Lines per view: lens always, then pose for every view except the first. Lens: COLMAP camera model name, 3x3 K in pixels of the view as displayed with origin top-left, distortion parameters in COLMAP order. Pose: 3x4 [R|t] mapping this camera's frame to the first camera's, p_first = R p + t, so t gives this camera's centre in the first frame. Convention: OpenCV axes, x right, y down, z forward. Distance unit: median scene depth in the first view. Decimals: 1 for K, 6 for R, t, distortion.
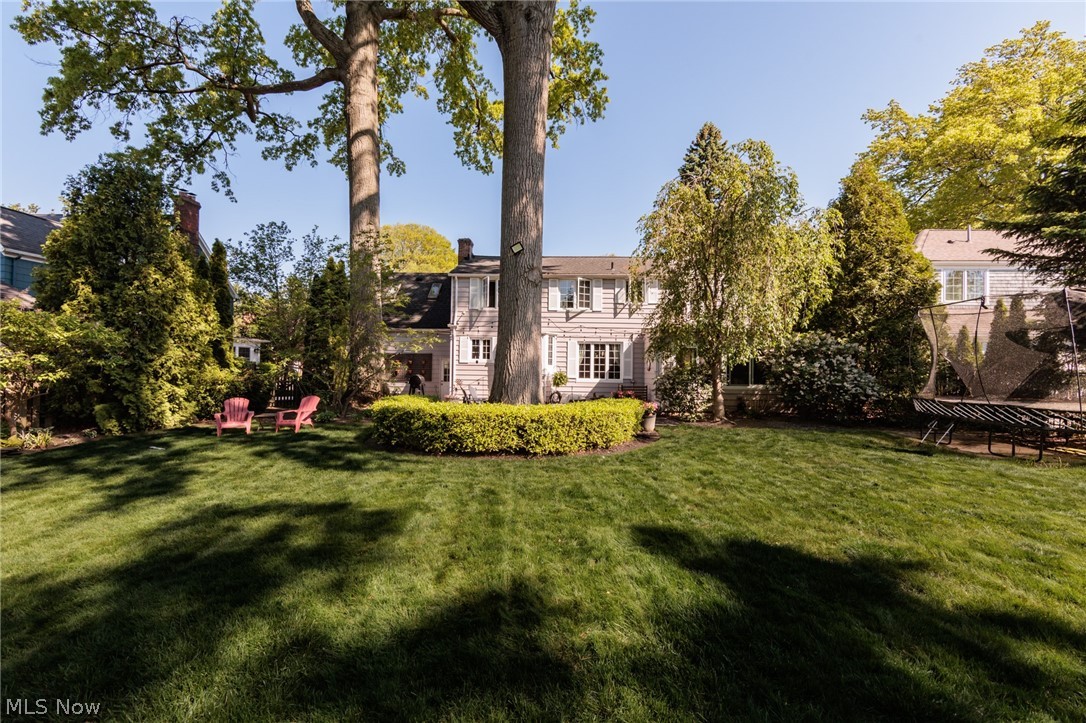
lens RADIAL K [[428.6, 0, 549.8], [0, 428.6, 361.4], [0, 0, 1]] dist [-0.006063, 0.000829]
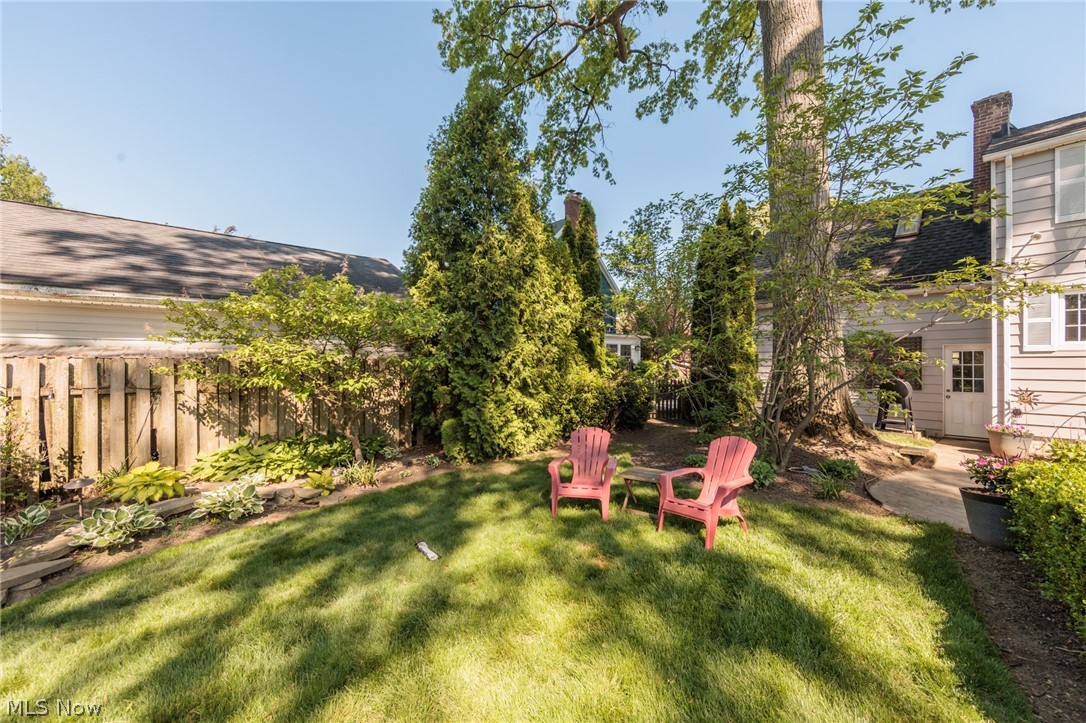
lens RADIAL K [[428.6, 0, 546.2], [0, 428.6, 361.3], [0, 0, 1]] dist [-0.006063, 0.000829]
pose [[0.680283, -0.016120, -0.732772, -0.277645], [0.019788, 0.999798, -0.003623, 0.004404], [0.732682, -0.012036, 0.680465, 0.436016]]
